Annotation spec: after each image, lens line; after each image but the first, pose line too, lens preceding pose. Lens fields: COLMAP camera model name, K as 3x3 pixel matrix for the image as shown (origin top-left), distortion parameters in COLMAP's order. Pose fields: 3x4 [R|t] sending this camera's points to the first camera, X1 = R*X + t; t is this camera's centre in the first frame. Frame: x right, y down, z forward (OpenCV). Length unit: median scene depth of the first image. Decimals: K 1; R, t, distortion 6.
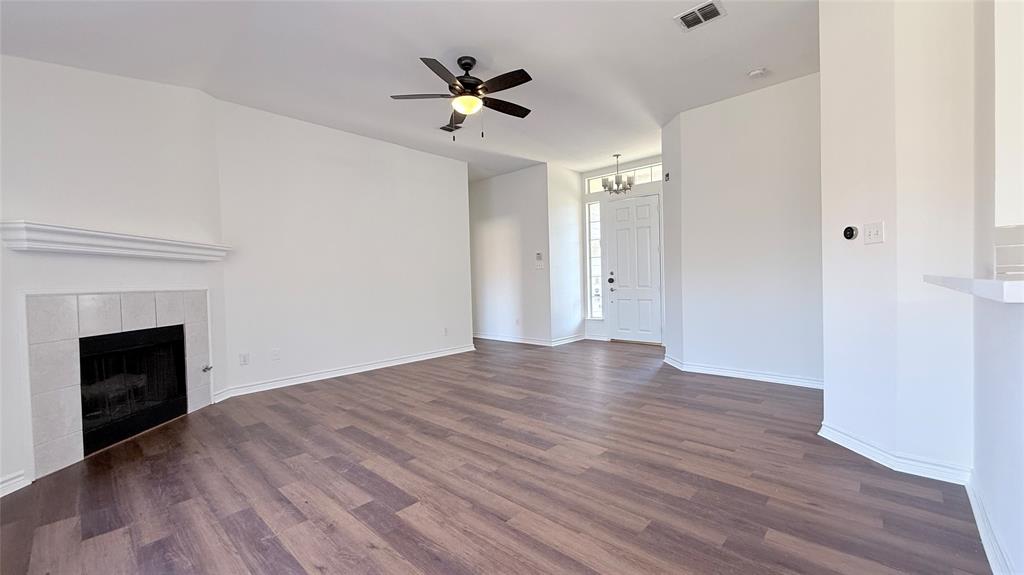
lens RADIAL K [[388.4, 0, 512.0], [0, 388.4, 287.5], [0, 0, 1]] dist [-0.039249, 0.000052]
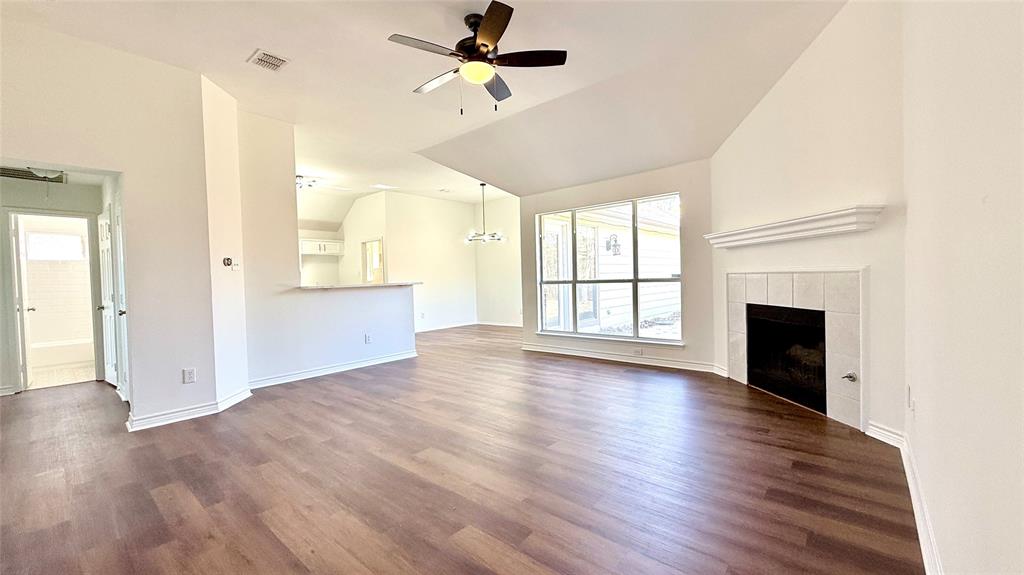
lens RADIAL K [[408.4, 0, 507.9], [0, 408.4, 285.5], [0, 0, 1]] dist [-0.000566, 0.000164]
pose [[-0.998240, 0.055726, -0.020263, -0.139722], [0.055008, 0.997892, 0.034437, -0.031455], [0.022139, 0.033262, -0.999201, 1.900983]]
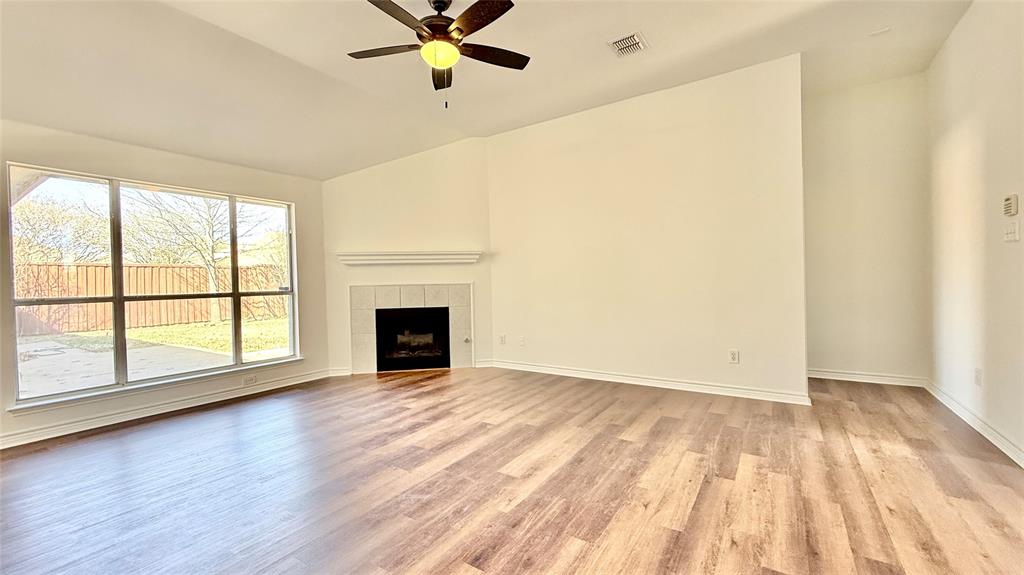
lens RADIAL K [[405.9, 0, 514.1], [0, 405.9, 266.2], [0, 0, 1]] dist [-0.013749, -0.000070]
pose [[0.156176, -0.016975, -0.987583, 0.728547], [0.004835, 0.999853, -0.016422, -0.033132], [0.987717, -0.002210, 0.156236, 1.002496]]
